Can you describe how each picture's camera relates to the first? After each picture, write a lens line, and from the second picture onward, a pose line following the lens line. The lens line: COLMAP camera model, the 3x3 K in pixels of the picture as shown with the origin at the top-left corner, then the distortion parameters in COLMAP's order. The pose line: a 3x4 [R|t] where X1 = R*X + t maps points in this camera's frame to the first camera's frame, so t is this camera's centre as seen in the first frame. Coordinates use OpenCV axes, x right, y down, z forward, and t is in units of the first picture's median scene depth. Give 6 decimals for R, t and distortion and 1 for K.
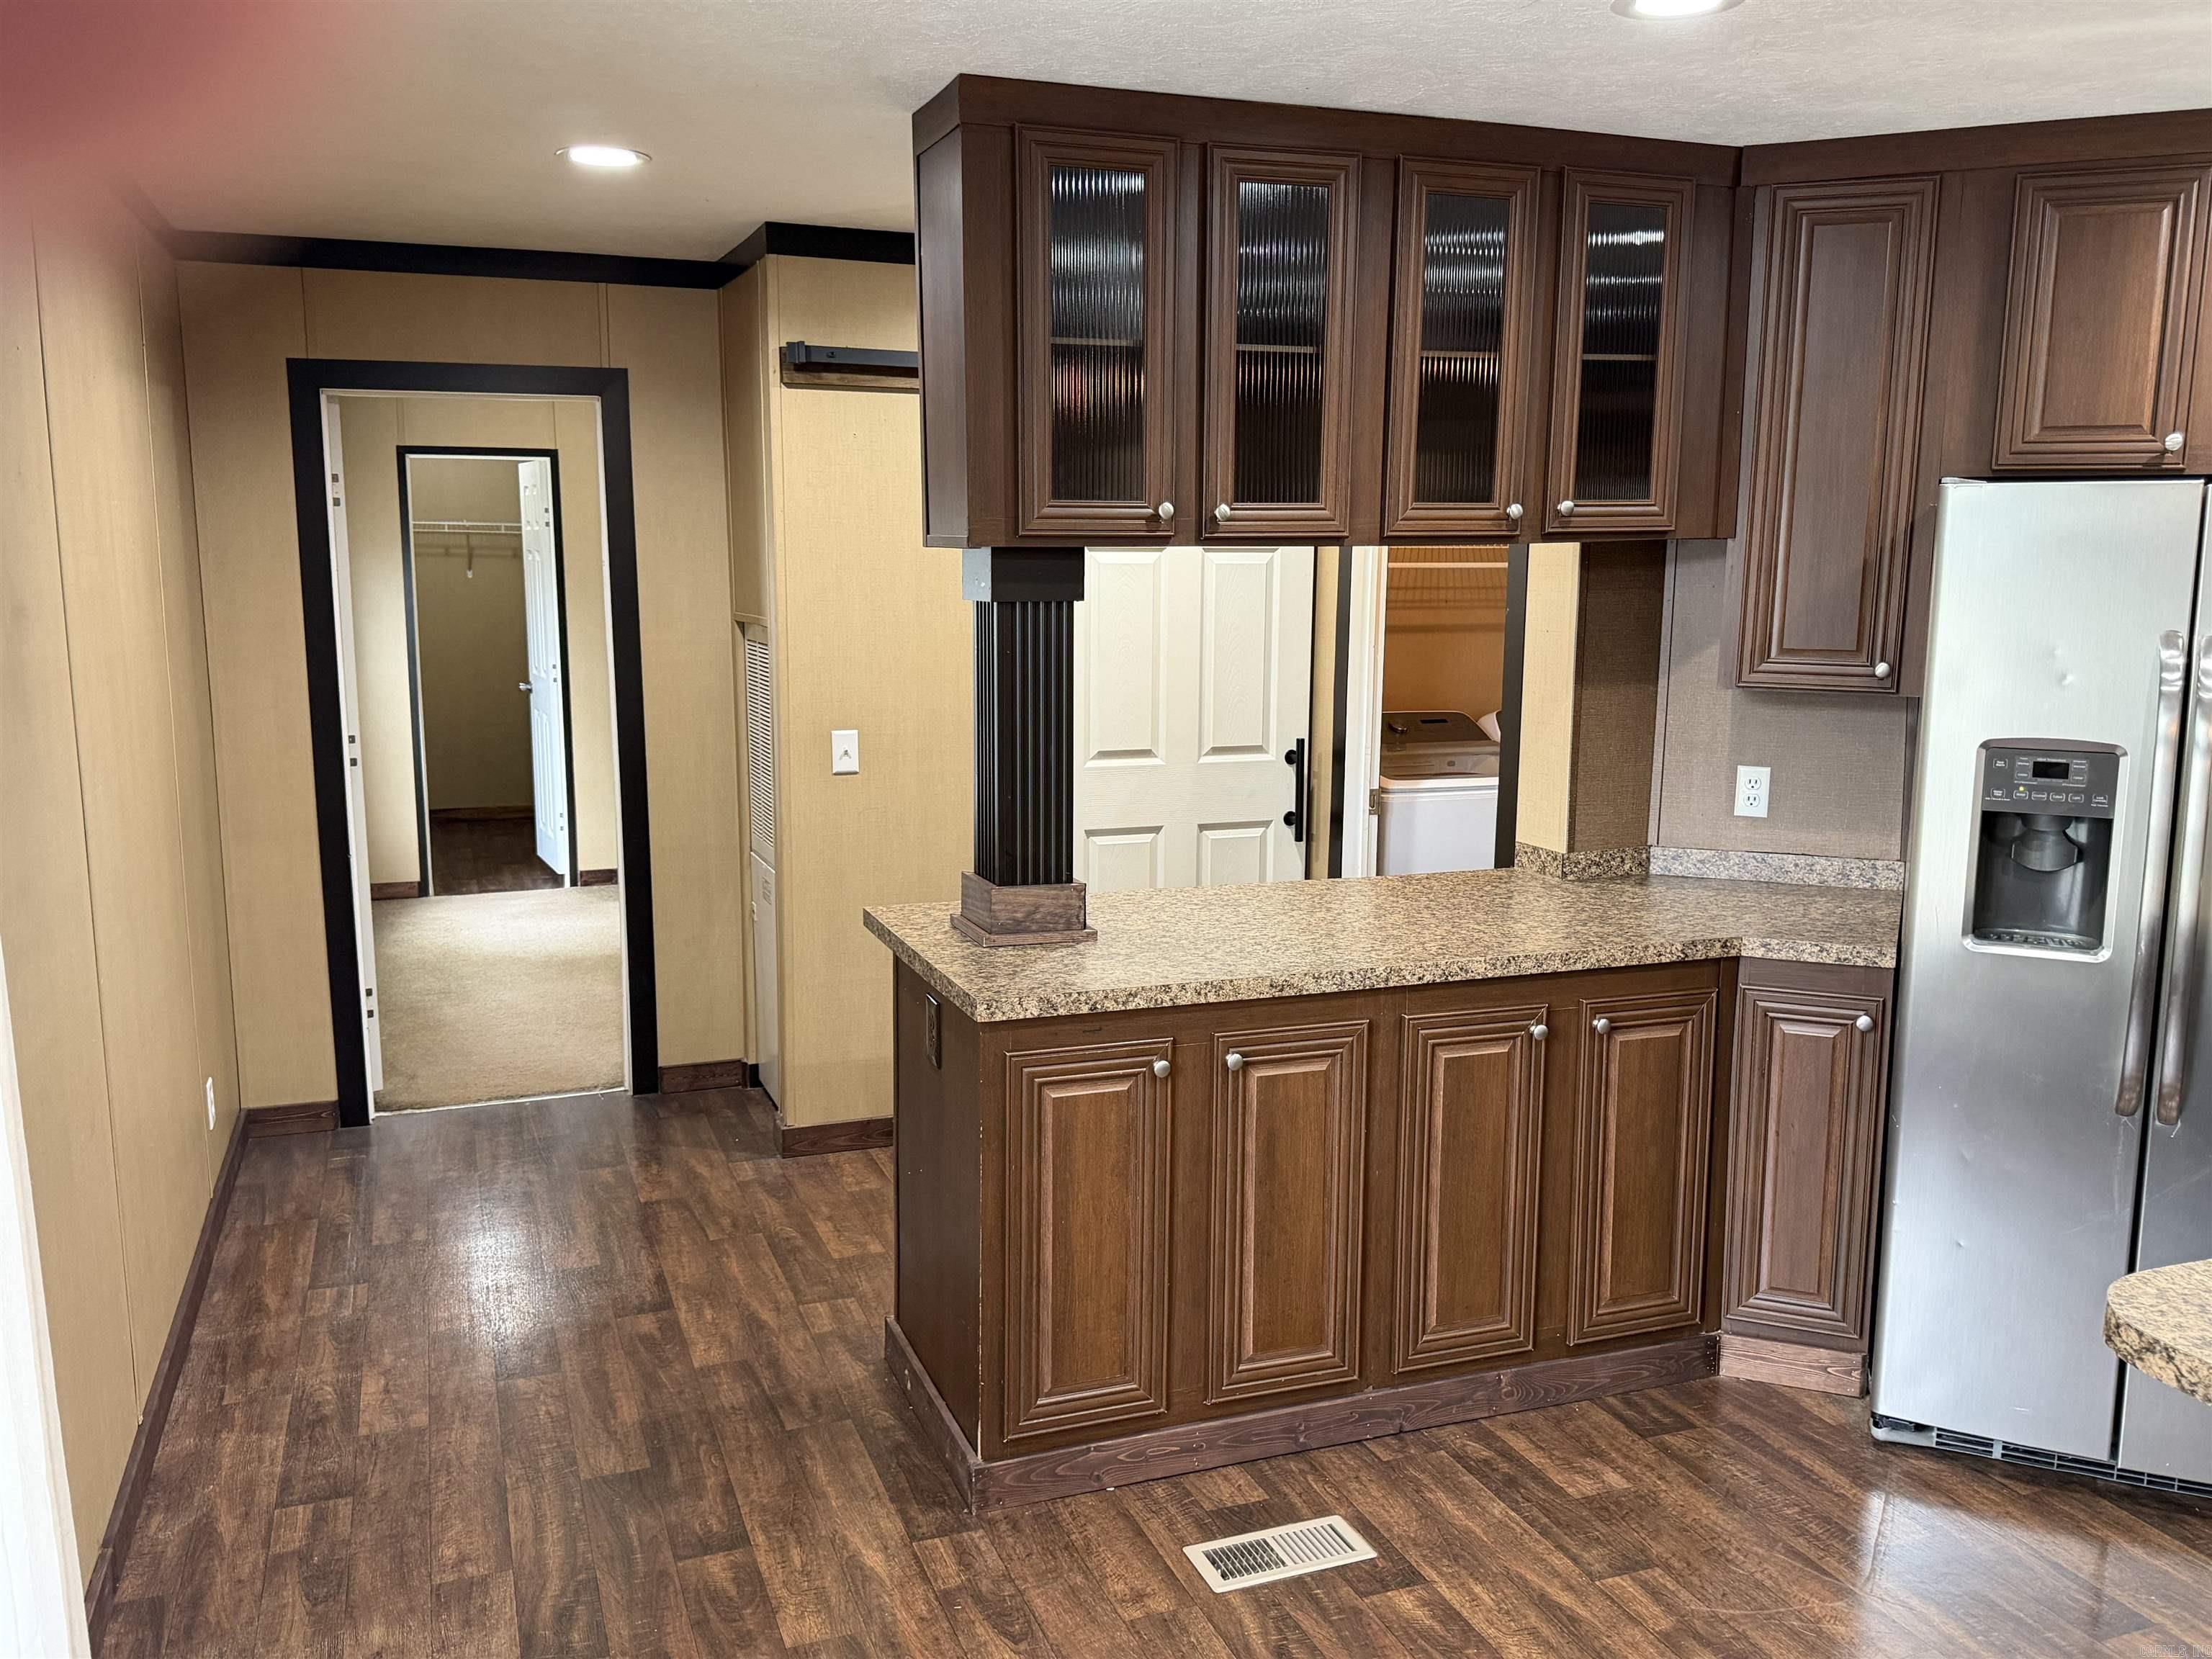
lens RADIAL K [[1762.1, 0, 1106.0], [0, 1762.1, 829.5], [0, 0, 1]] dist [0.066190, -0.004508]
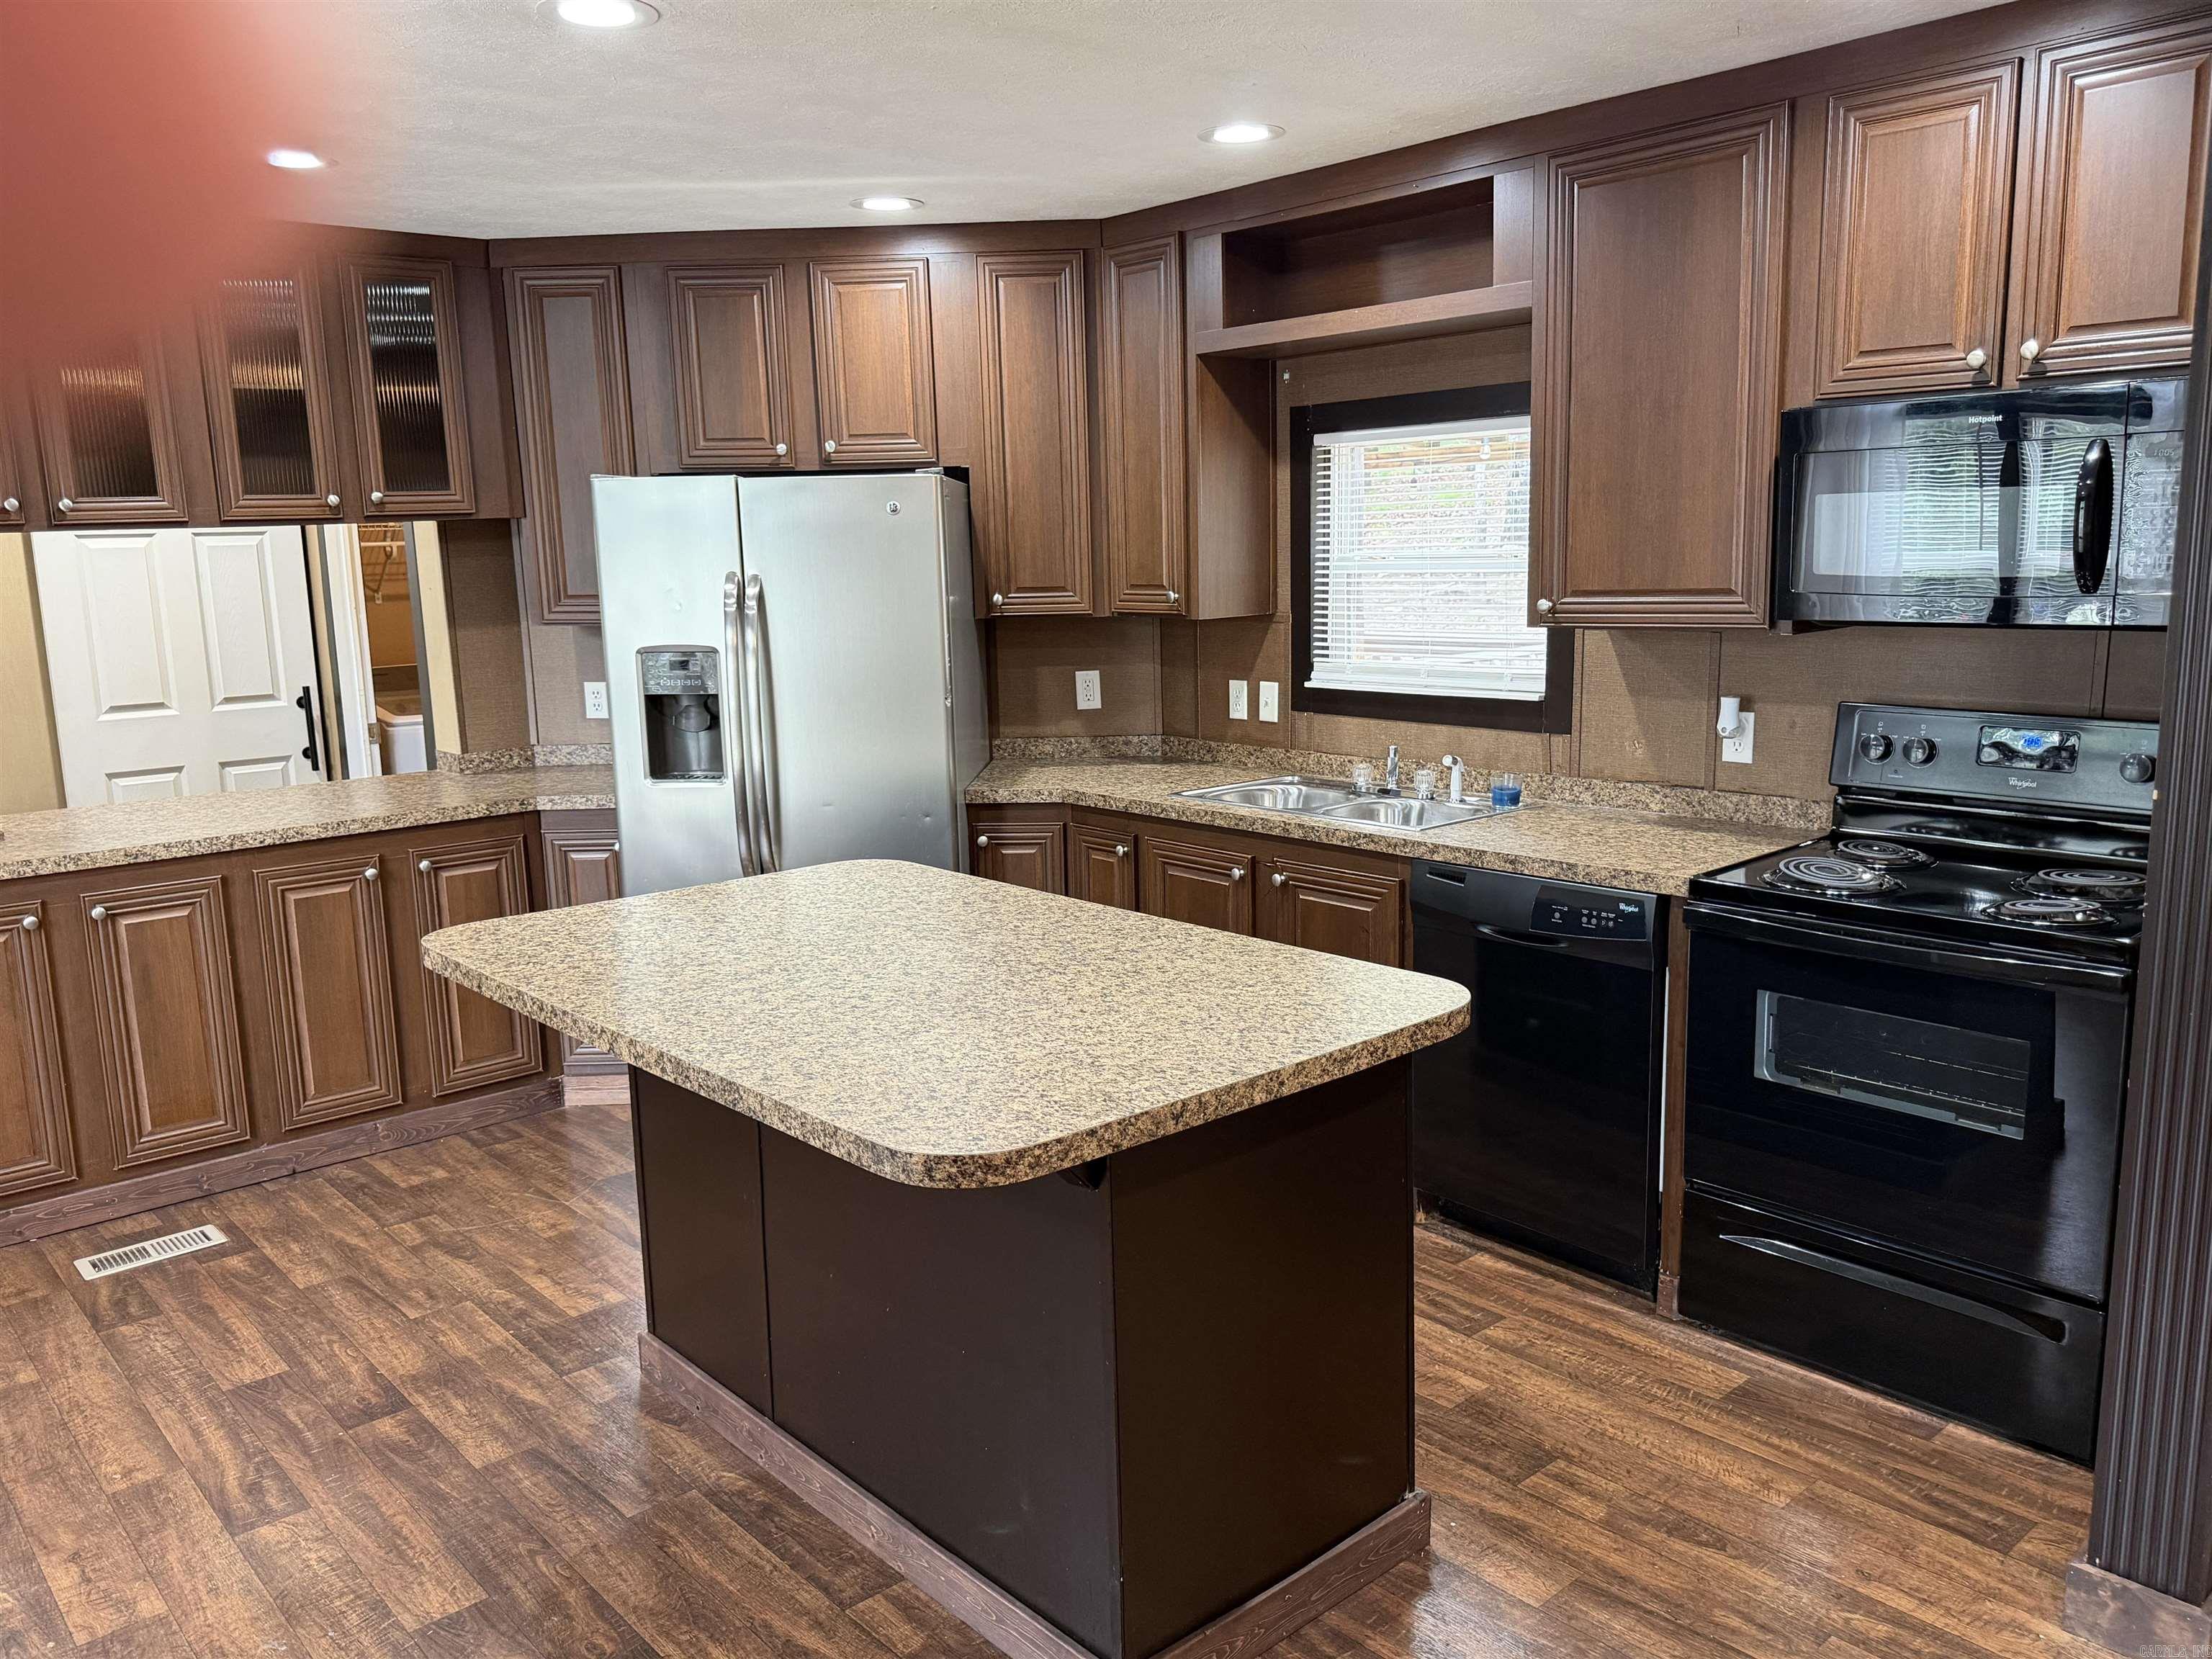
lens RADIAL K [[1677.0, 0, 1088.1], [0, 1677.0, 837.3], [0, 0, 1]] dist [0.040607, -0.052205]
pose [[0.939475, -0.091176, 0.330263, 0.342404], [0.083611, 0.995809, 0.037072, 0.084035], [-0.332259, -0.007215, 0.943161, -0.446708]]
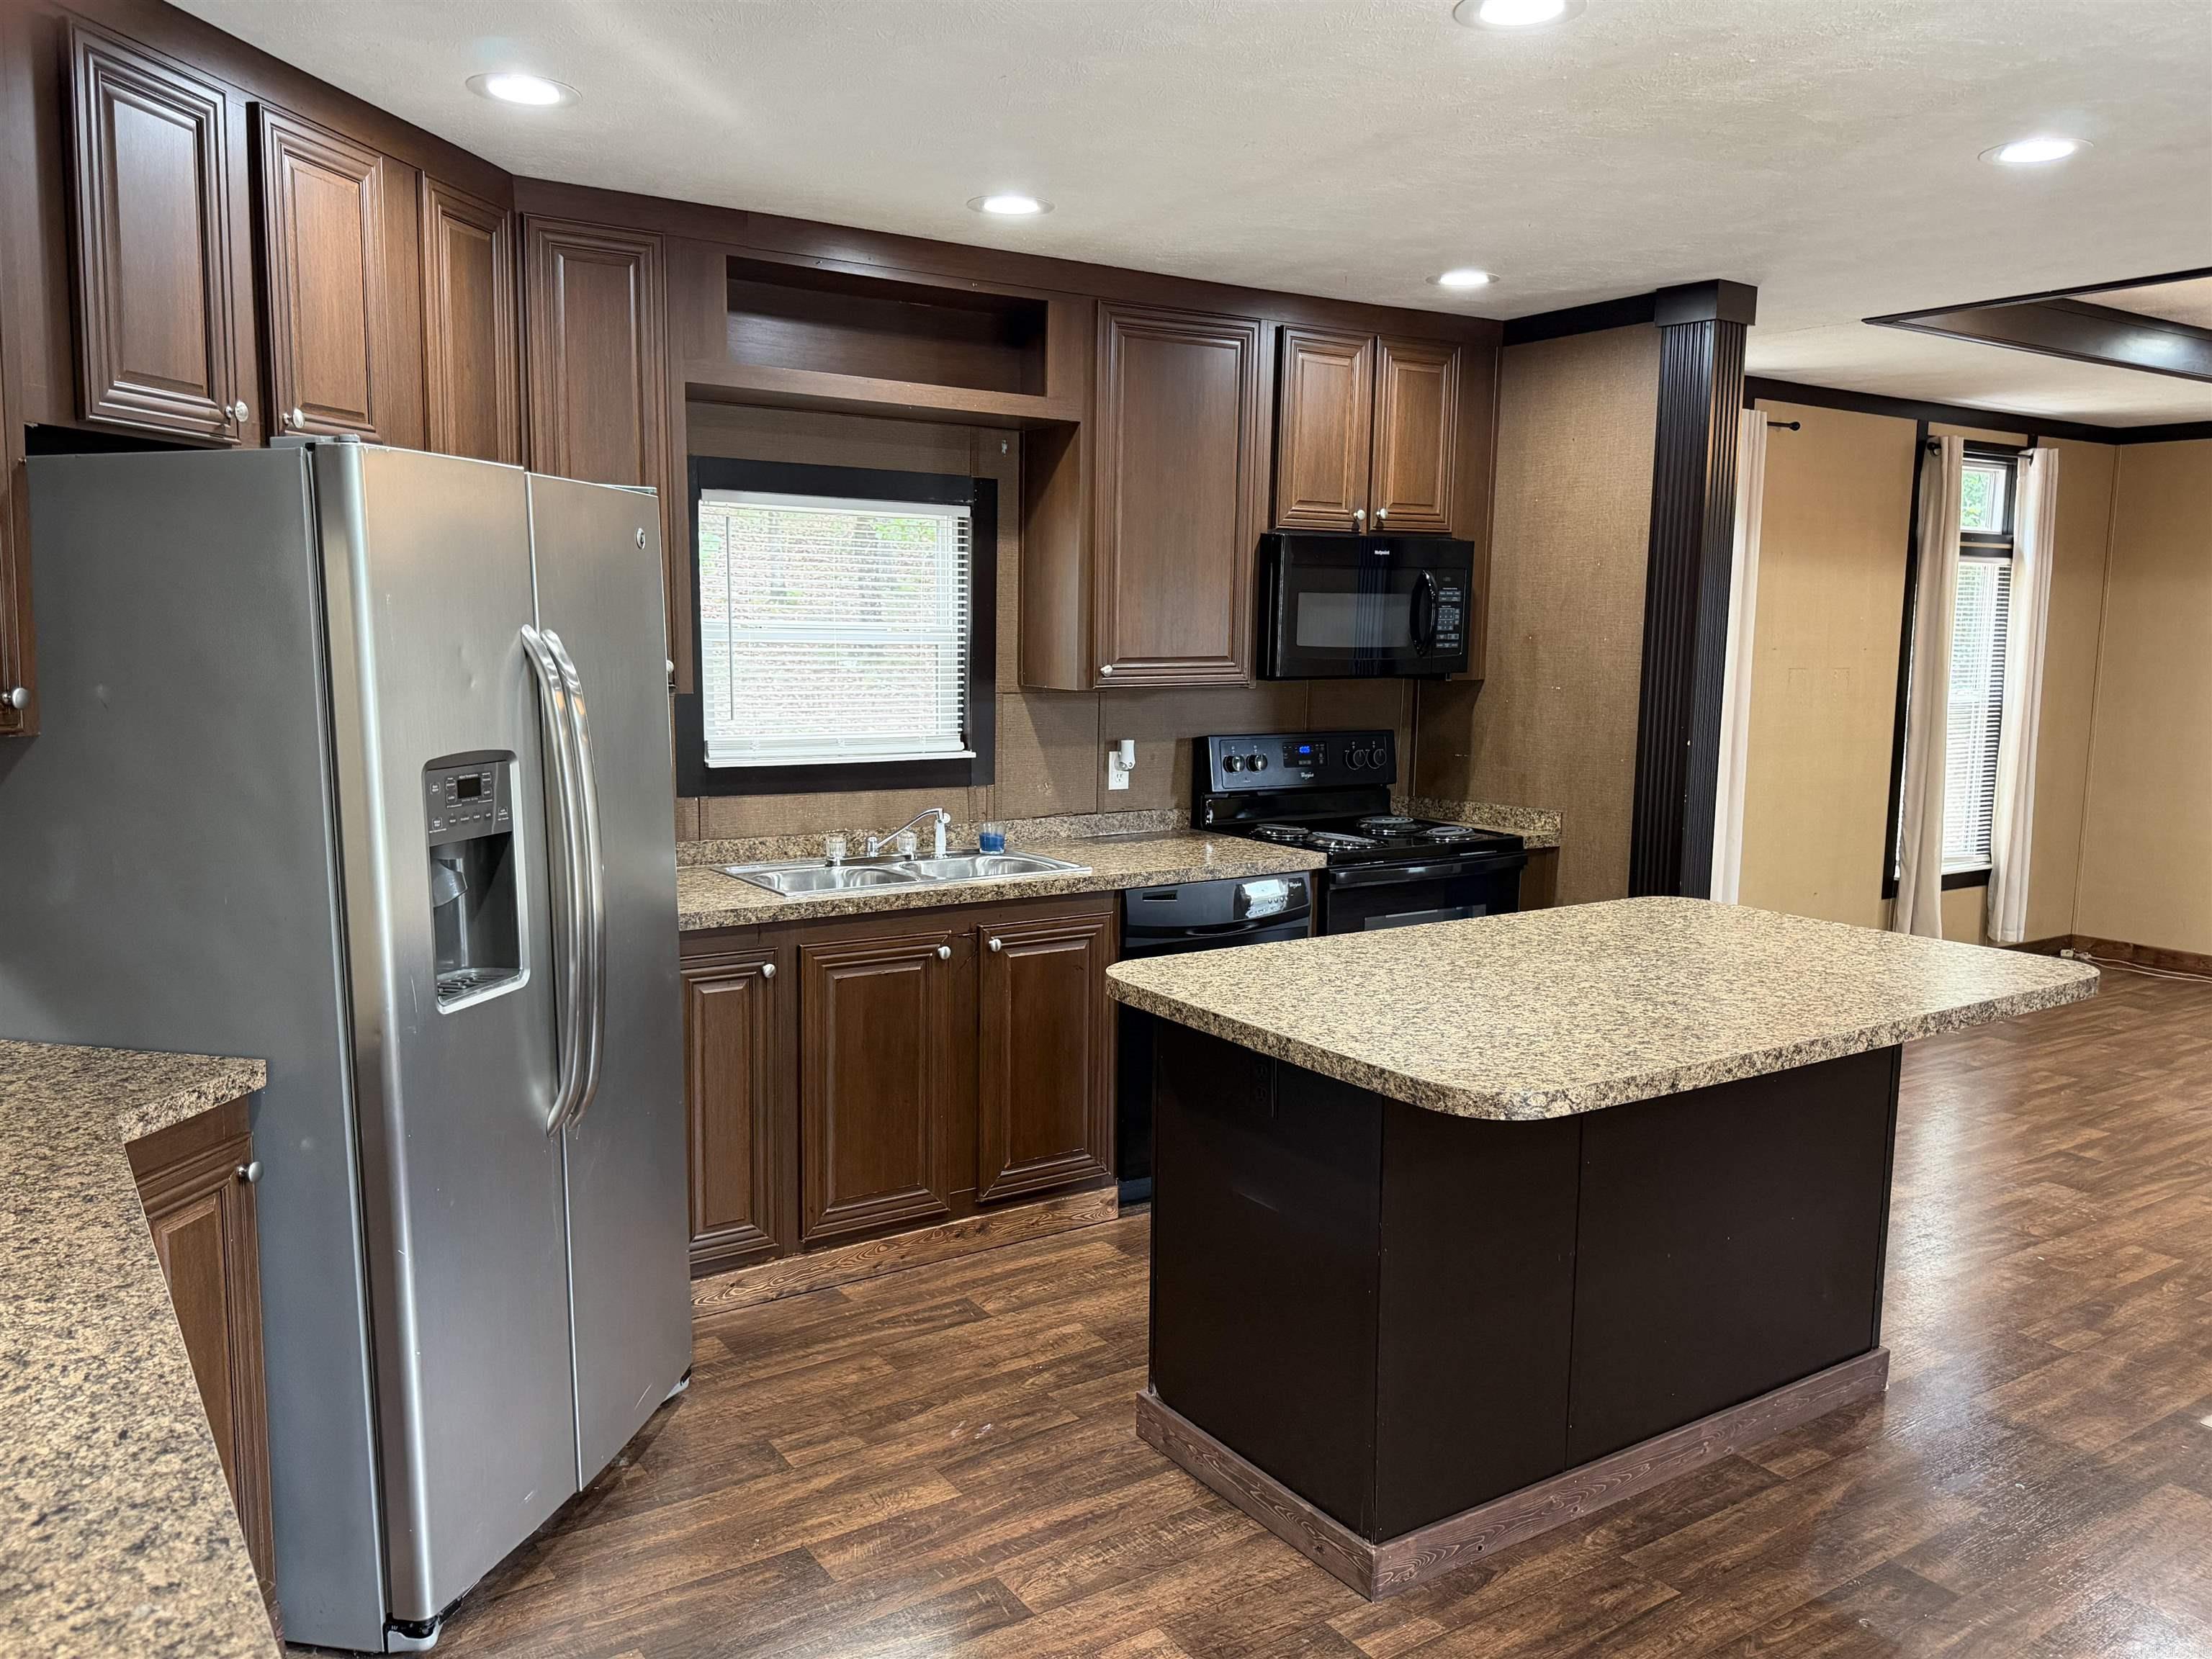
lens RADIAL K [[1677.0, 0, 1088.1], [0, 1677.0, 837.3], [0, 0, 1]] dist [0.040607, -0.052205]
pose [[-0.221952, -0.134057, 0.965798, -0.312318], [0.132534, 0.977163, 0.166092, -0.098812], [-0.966008, 0.164866, -0.199117, 0.824757]]
